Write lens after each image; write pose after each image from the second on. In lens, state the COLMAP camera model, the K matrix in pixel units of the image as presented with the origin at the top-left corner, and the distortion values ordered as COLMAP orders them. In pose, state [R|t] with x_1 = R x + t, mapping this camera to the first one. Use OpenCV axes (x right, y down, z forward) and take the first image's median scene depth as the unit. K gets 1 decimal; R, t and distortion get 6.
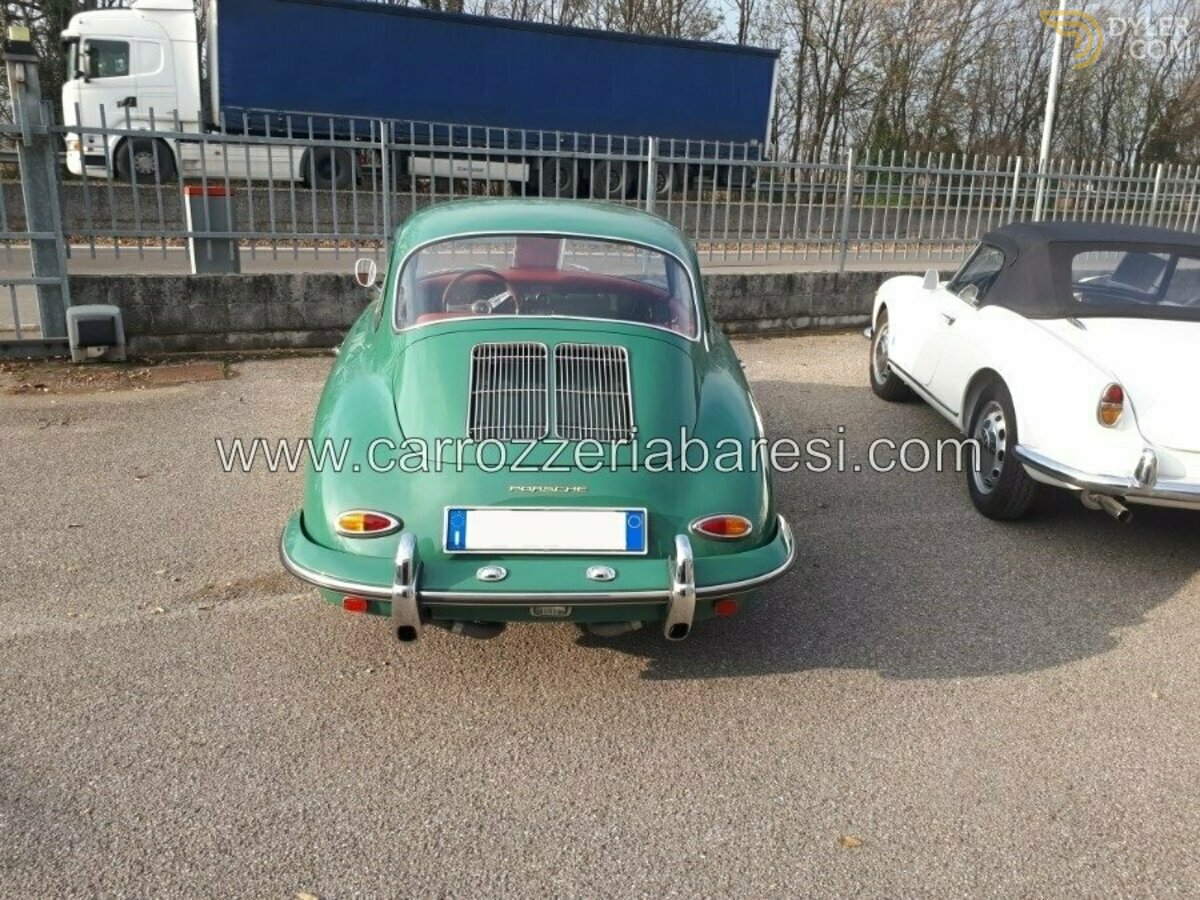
lens RADIAL K [[972.6, 0, 608.3], [0, 972.6, 449.8], [0, 0, 1]] dist [0.057754, -0.093496]
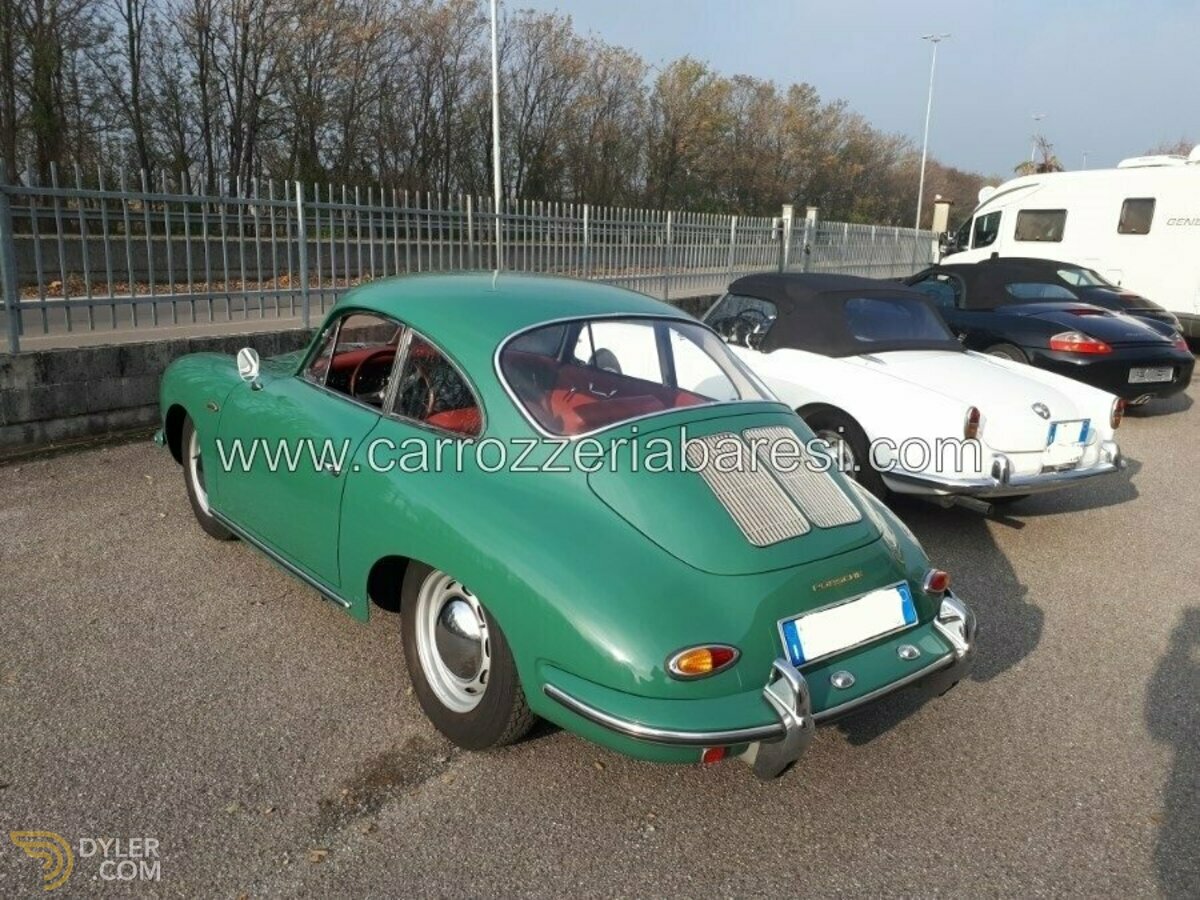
lens RADIAL K [[972.6, 0, 608.3], [0, 972.6, 449.8], [0, 0, 1]] dist [0.057754, -0.093496]
pose [[0.809234, -0.129604, 0.573012, -0.534442], [0.143980, 0.989369, 0.020441, -0.095749], [-0.569570, 0.065960, 0.819292, 0.217841]]
